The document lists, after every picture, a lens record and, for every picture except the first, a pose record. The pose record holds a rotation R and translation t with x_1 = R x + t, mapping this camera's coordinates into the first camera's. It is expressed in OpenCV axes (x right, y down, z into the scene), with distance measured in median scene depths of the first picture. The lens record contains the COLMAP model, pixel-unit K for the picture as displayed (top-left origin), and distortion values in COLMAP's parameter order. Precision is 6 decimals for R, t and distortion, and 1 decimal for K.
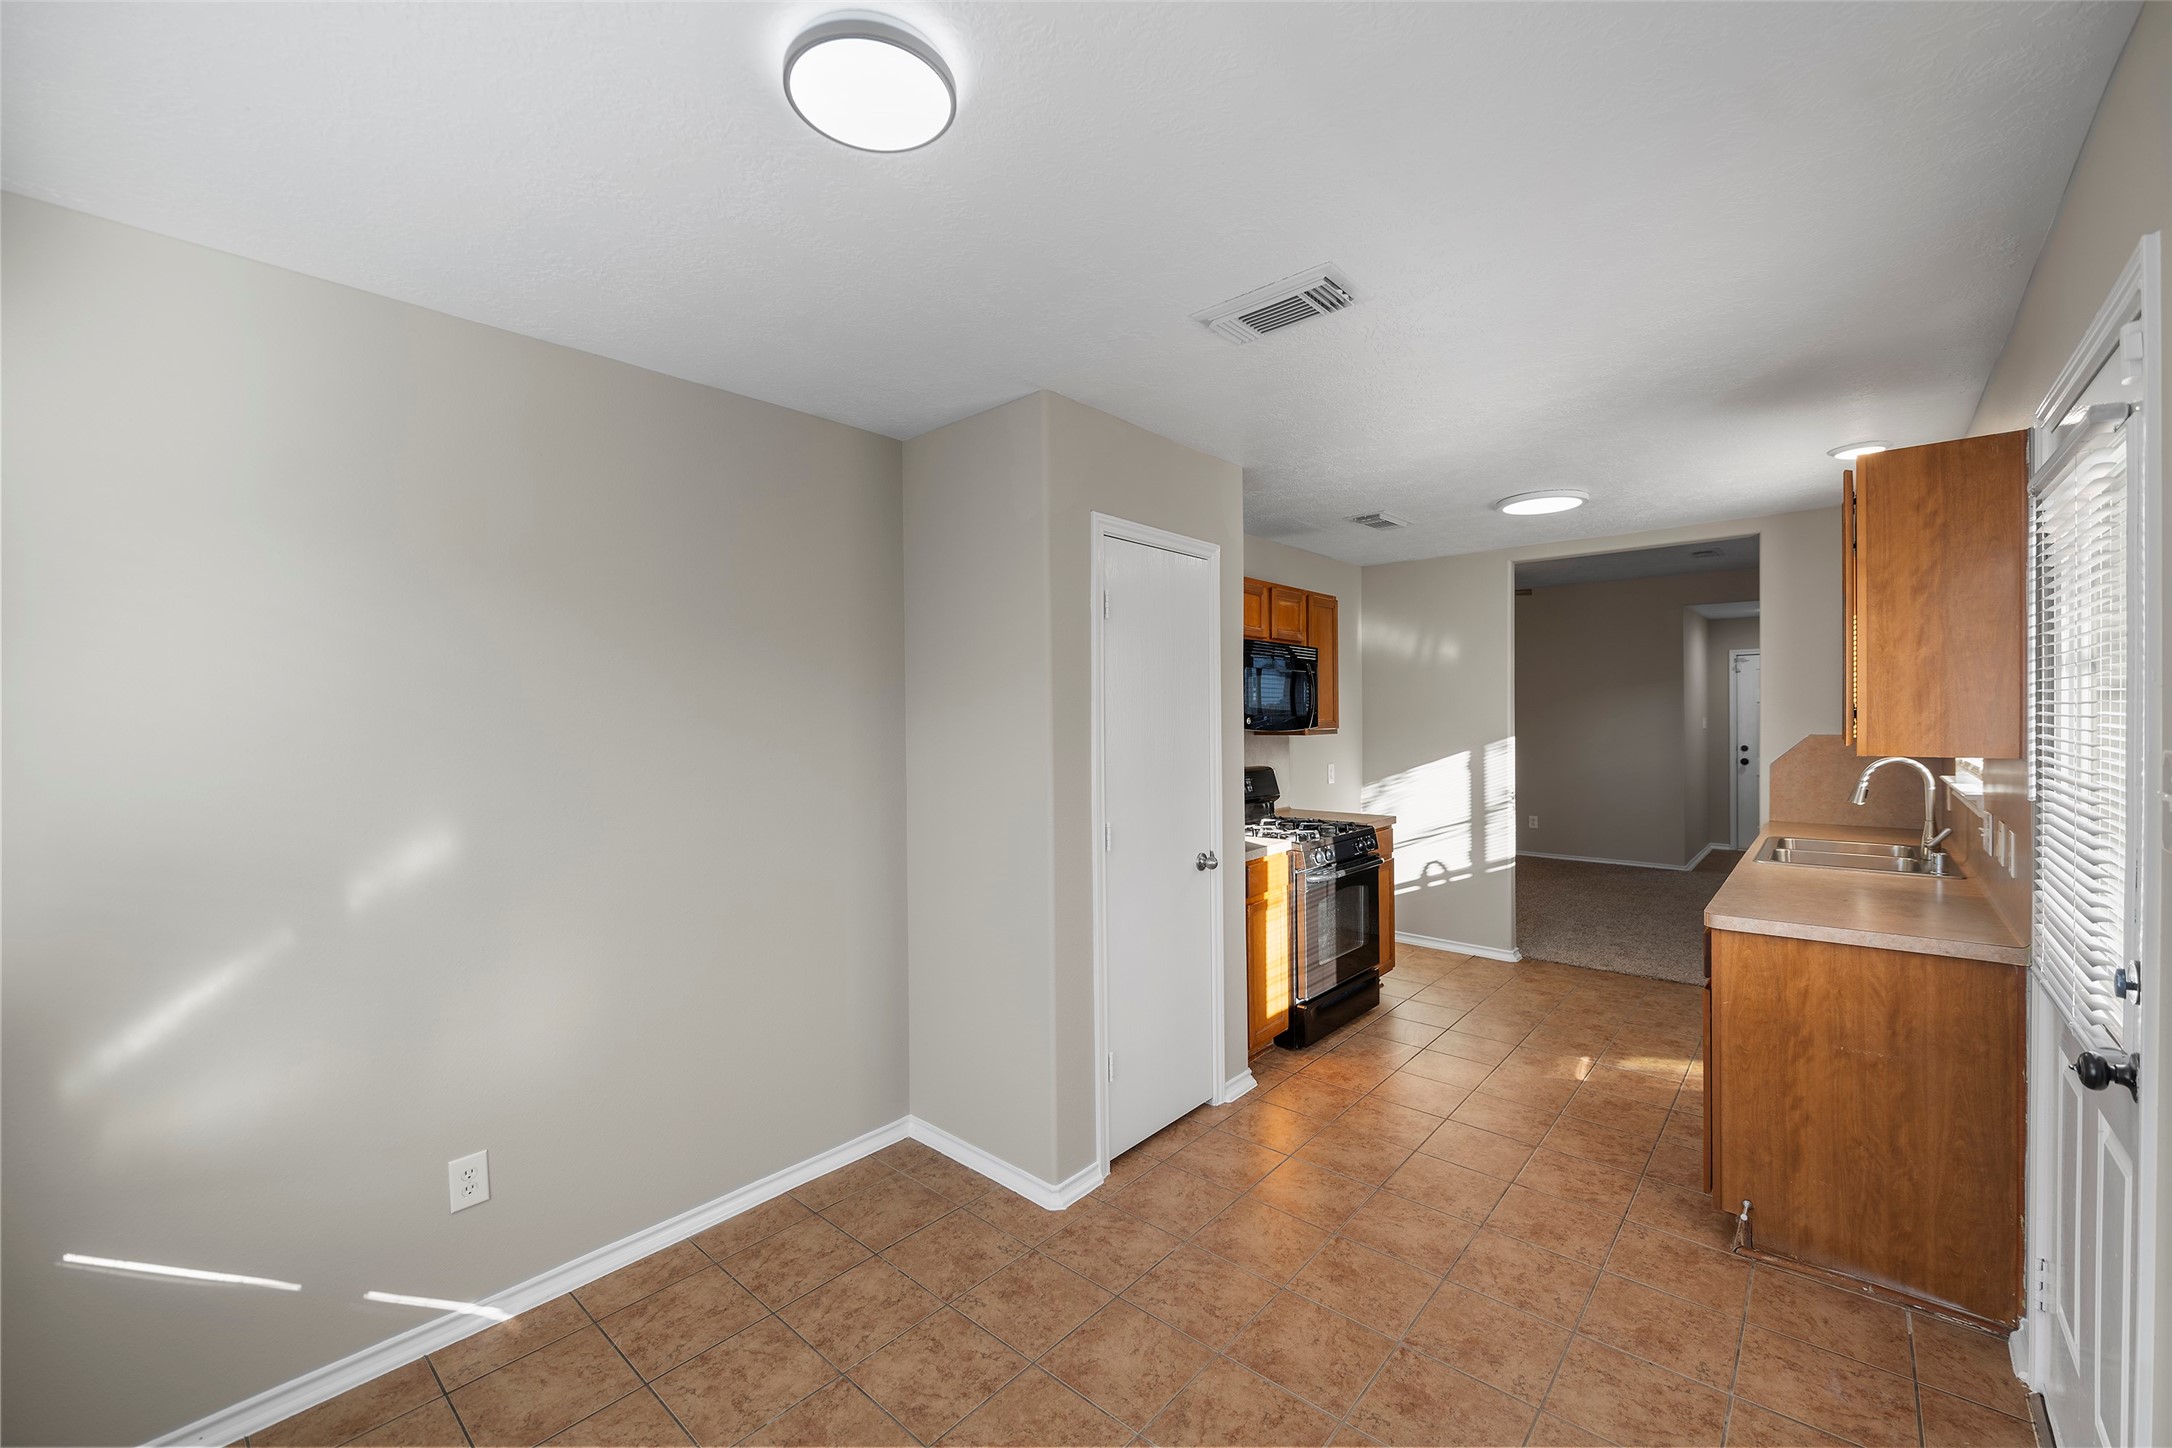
lens RADIAL K [[857.9, 0, 1100.2], [0, 857.9, 728.6], [0, 0, 1]] dist [-0.000097, -0.000057]
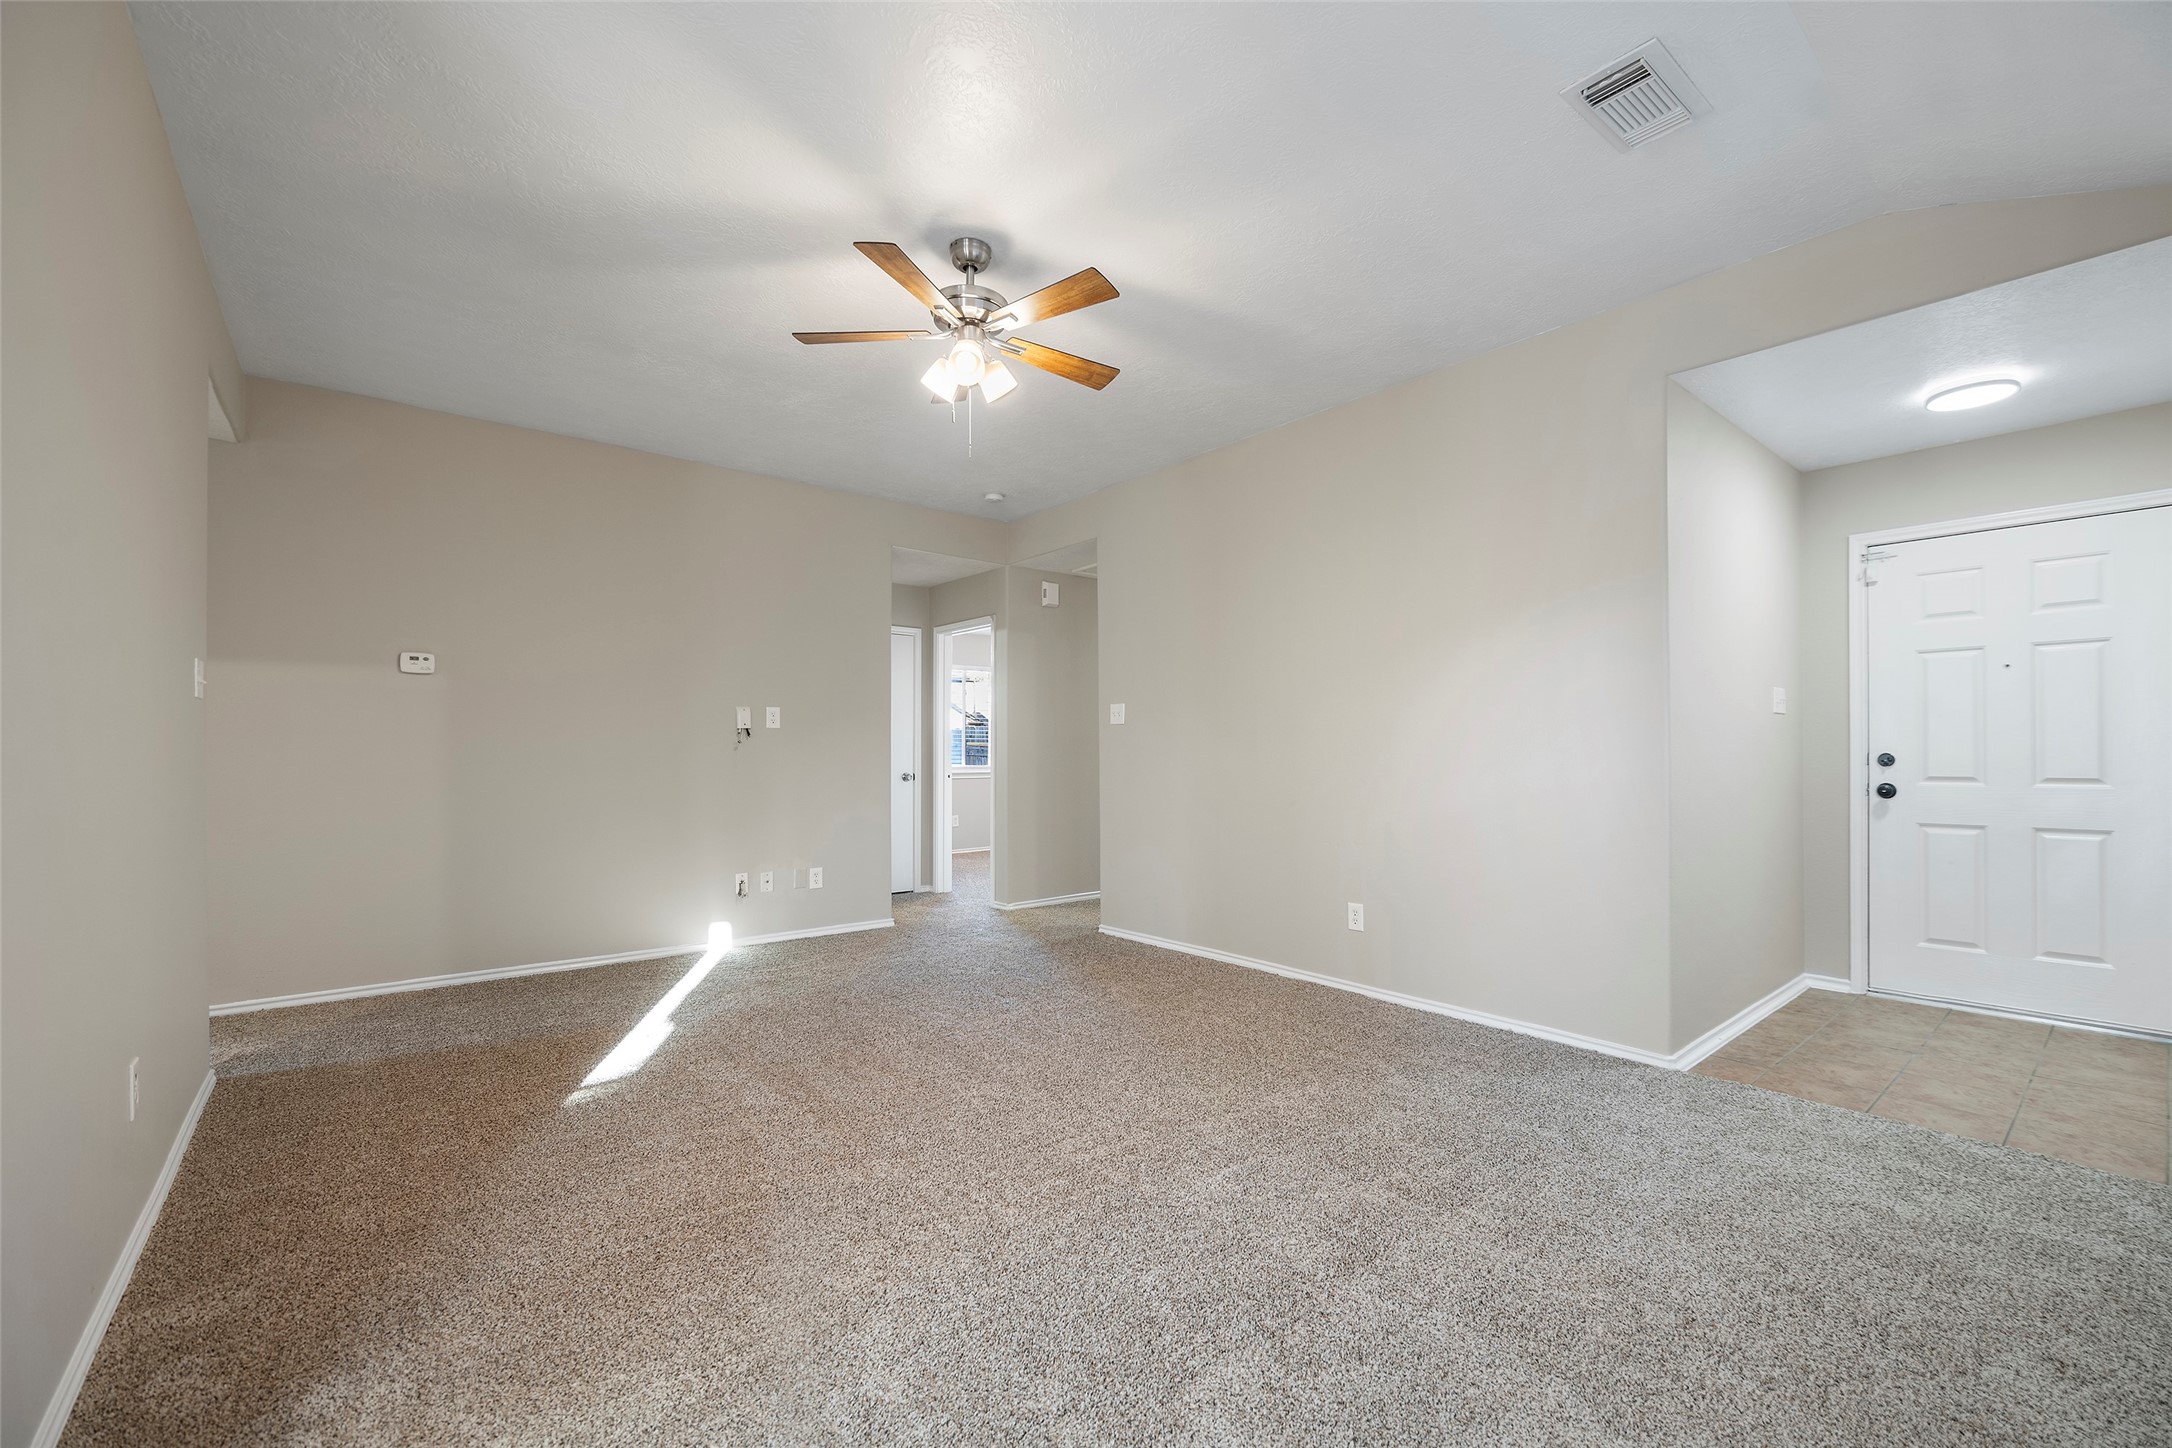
lens RADIAL K [[900.1, 0, 1088.5], [0, 900.1, 749.8], [0, 0, 1]] dist [-0.001156, -0.000129]
pose [[0.988228, 0.007837, -0.152788, 0.999400], [-0.009668, 0.999890, -0.011244, 0.063431], [0.152683, 0.012588, 0.988195, 1.159680]]
